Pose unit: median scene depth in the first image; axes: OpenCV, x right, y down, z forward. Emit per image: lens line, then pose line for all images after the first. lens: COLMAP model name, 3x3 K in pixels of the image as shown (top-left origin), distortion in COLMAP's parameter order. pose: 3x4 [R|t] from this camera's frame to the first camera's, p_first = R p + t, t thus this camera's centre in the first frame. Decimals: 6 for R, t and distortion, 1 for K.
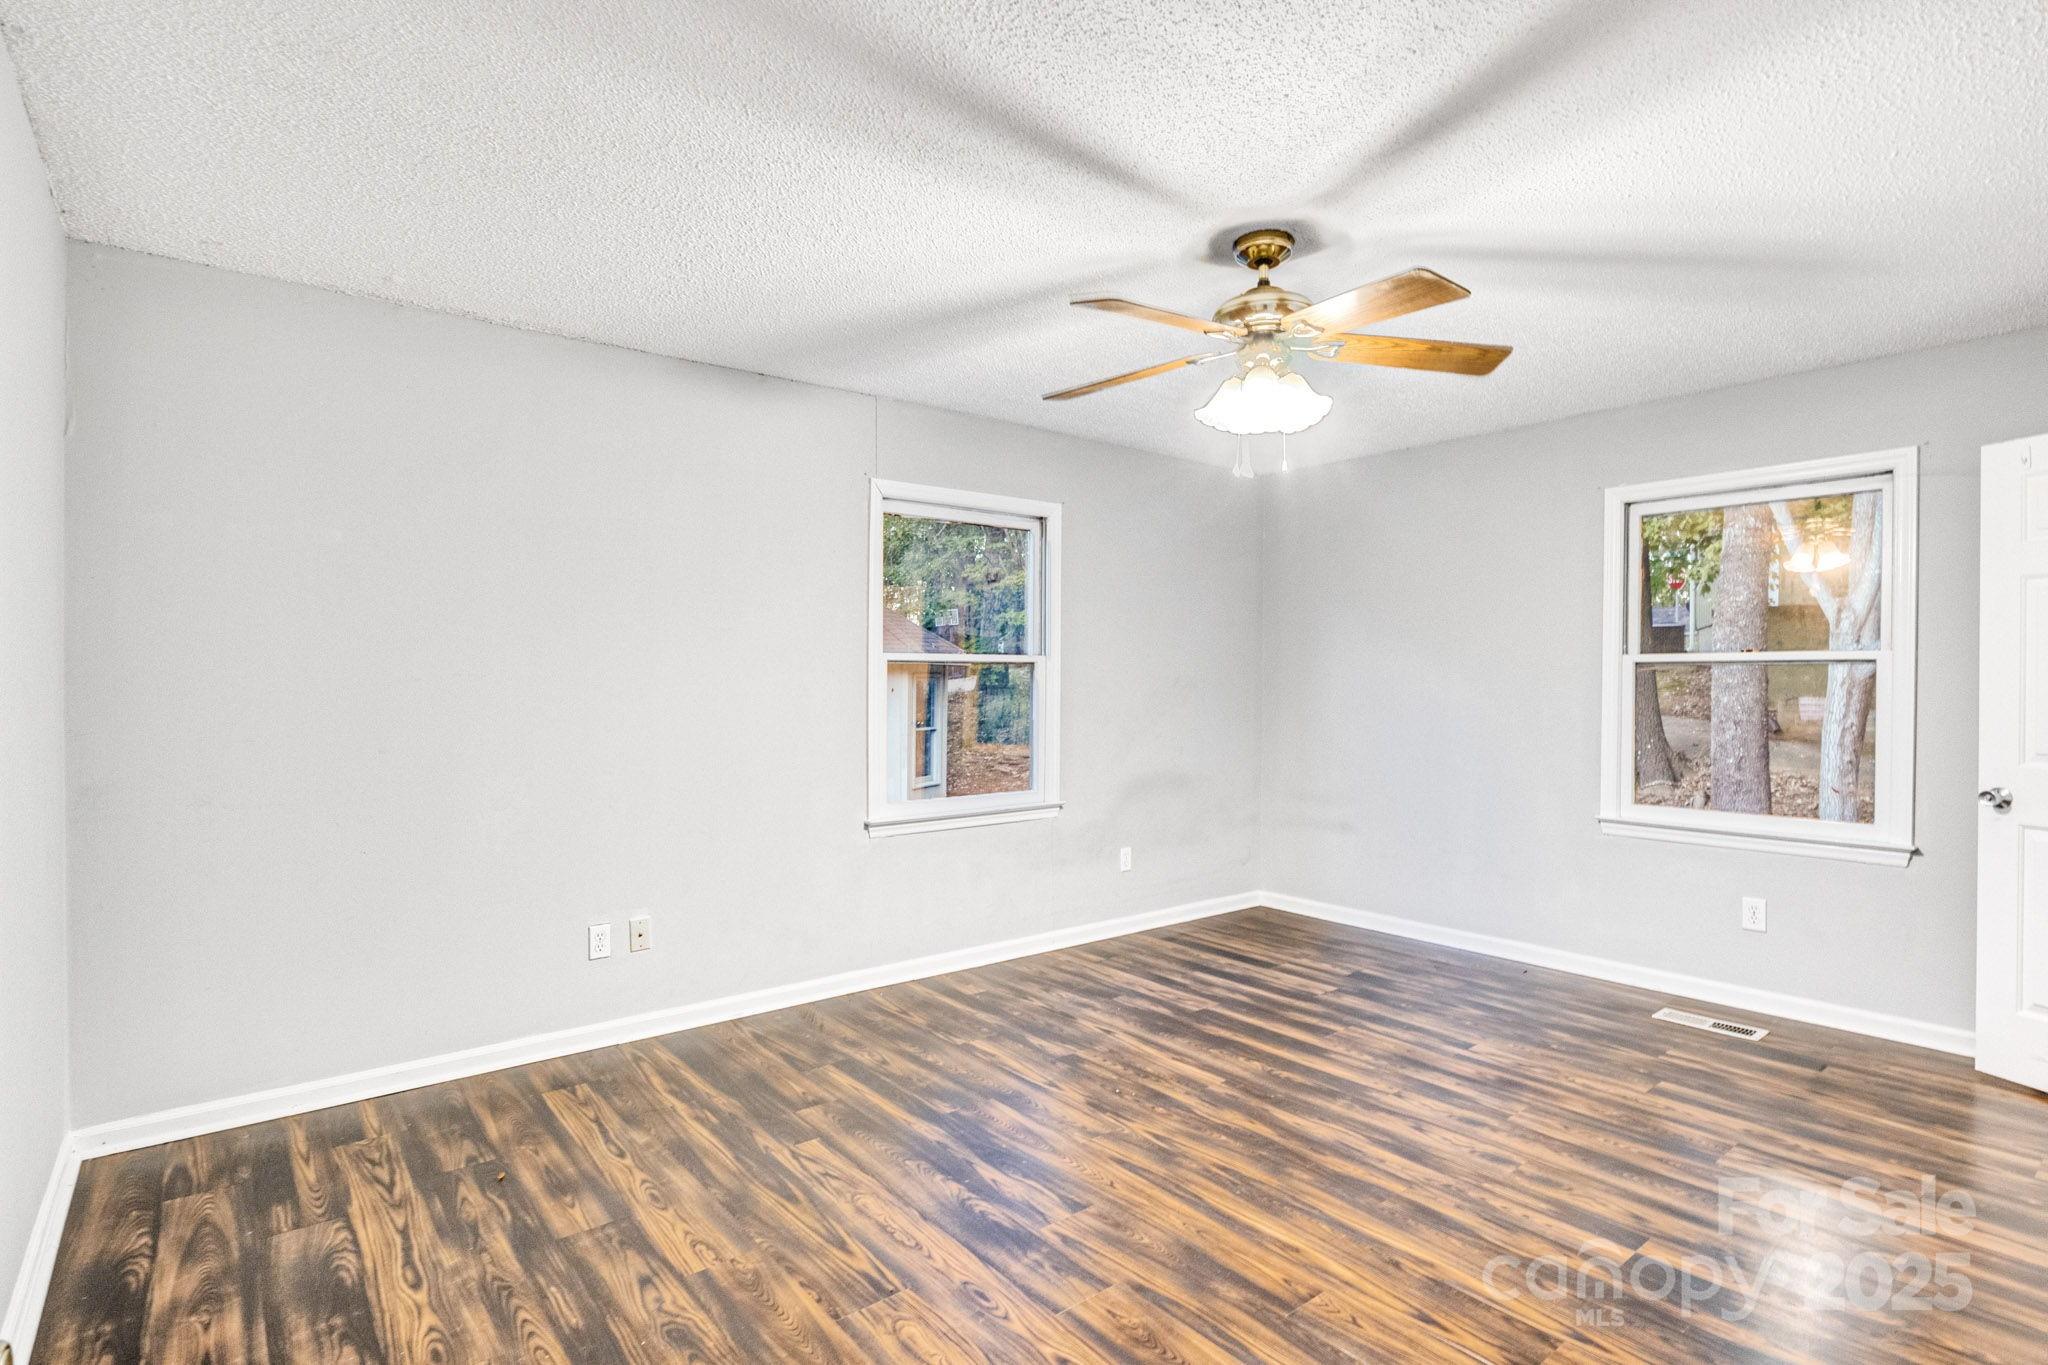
lens RADIAL K [[1031.2, 0, 1019.1], [0, 1031.2, 704.3], [0, 0, 1]] dist [0.105614, -0.000368]
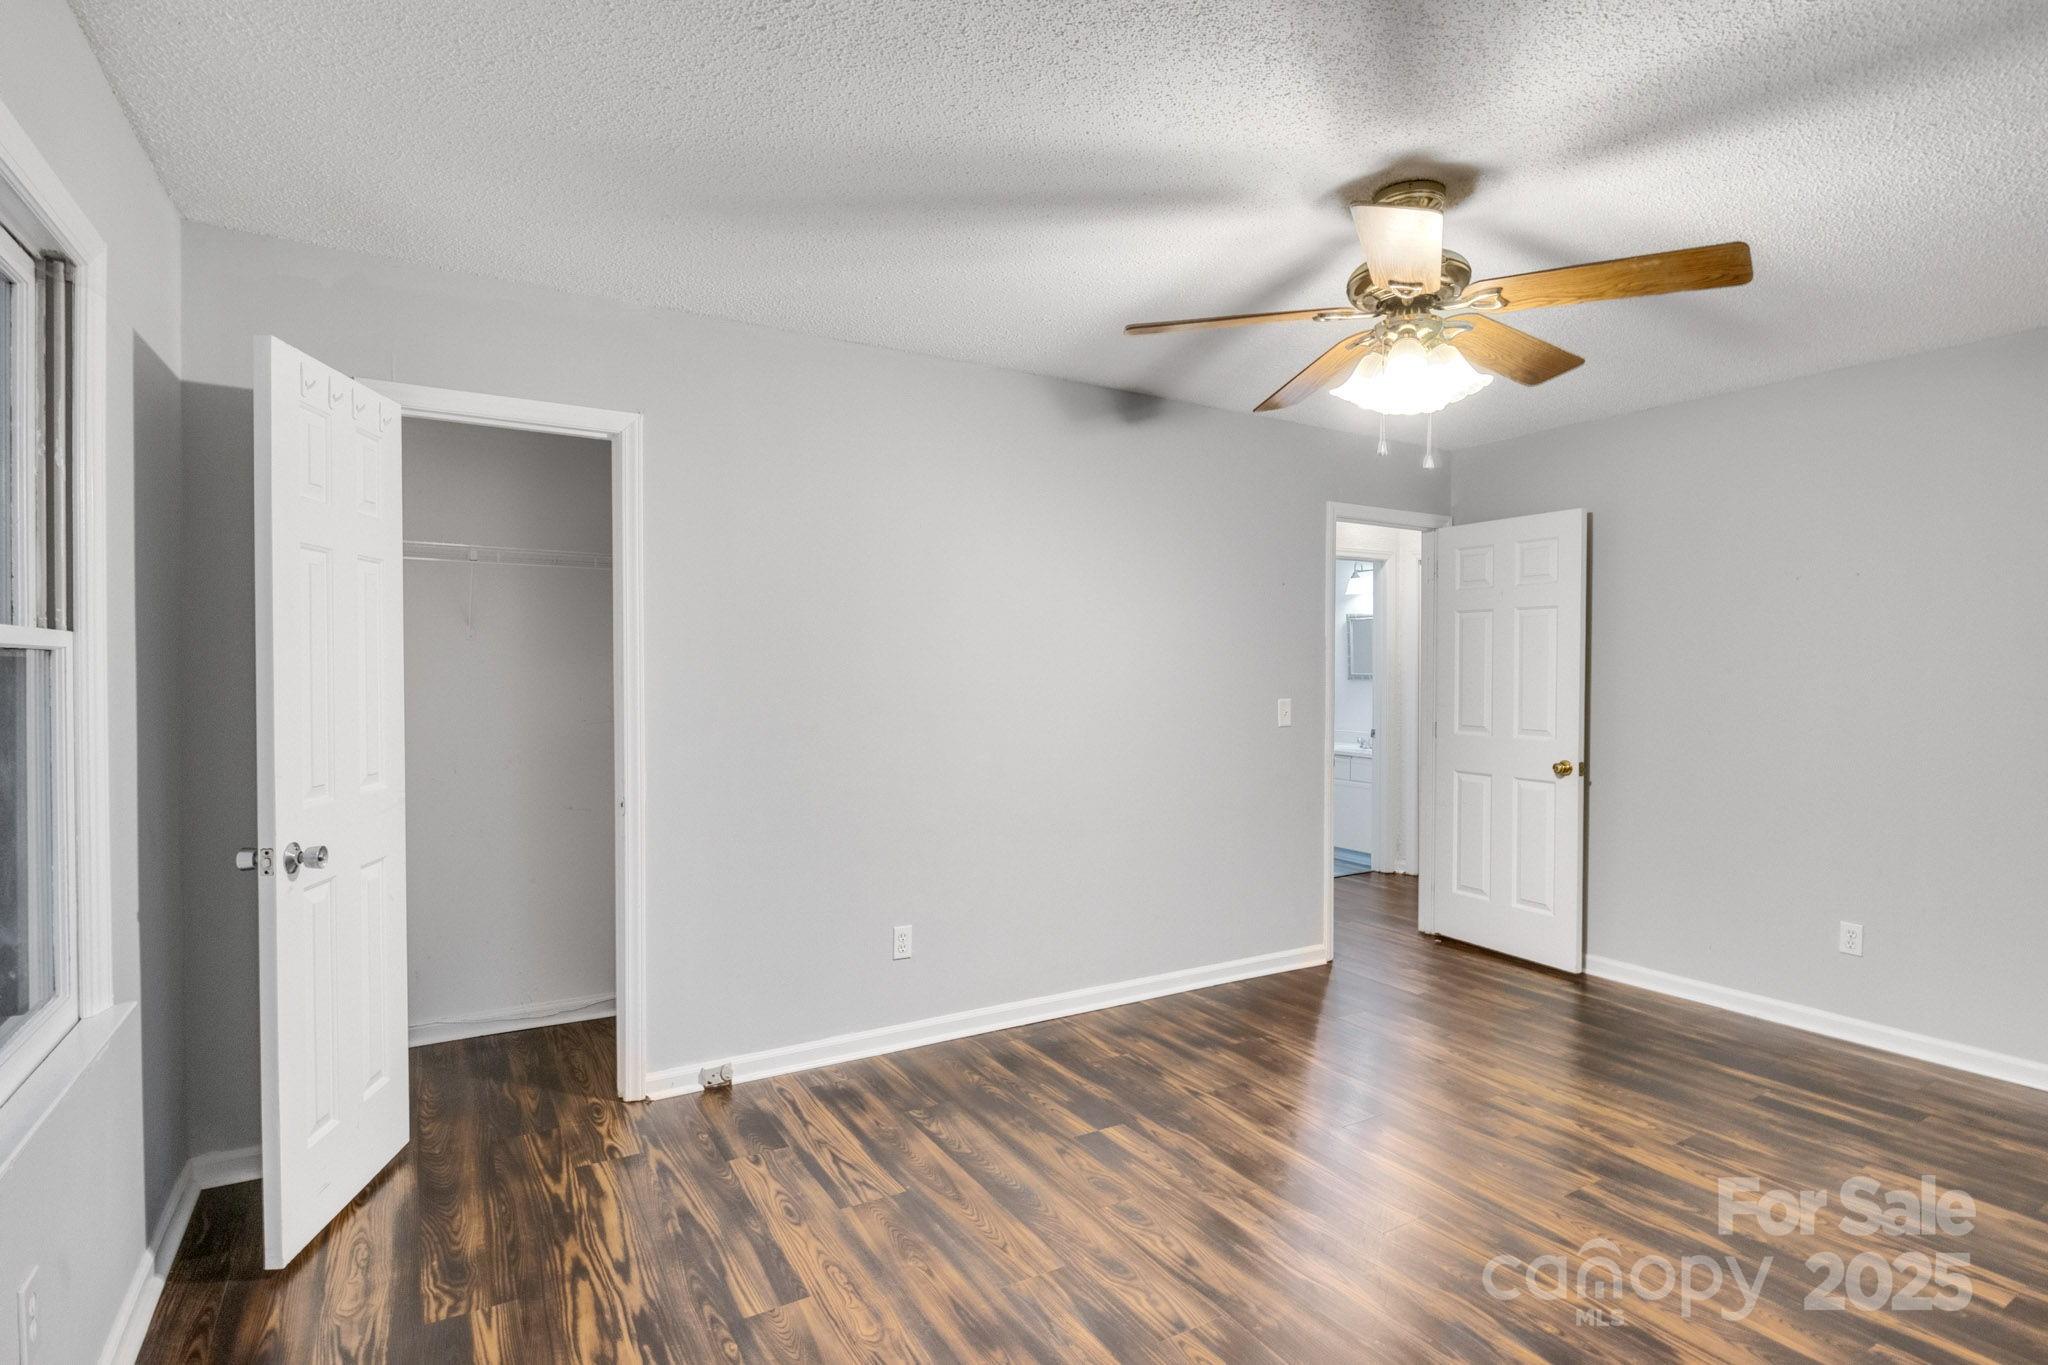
lens RADIAL K [[1021.0, 0, 1031.9], [0, 1021.0, 679.1], [0, 0, 1]] dist [-0.004389, -0.000899]
pose [[-0.992734, -0.021263, 0.118440, 0.436871], [-0.017044, 0.999188, 0.036520, -0.054543], [-0.119121, 0.034236, -0.992289, 1.847293]]
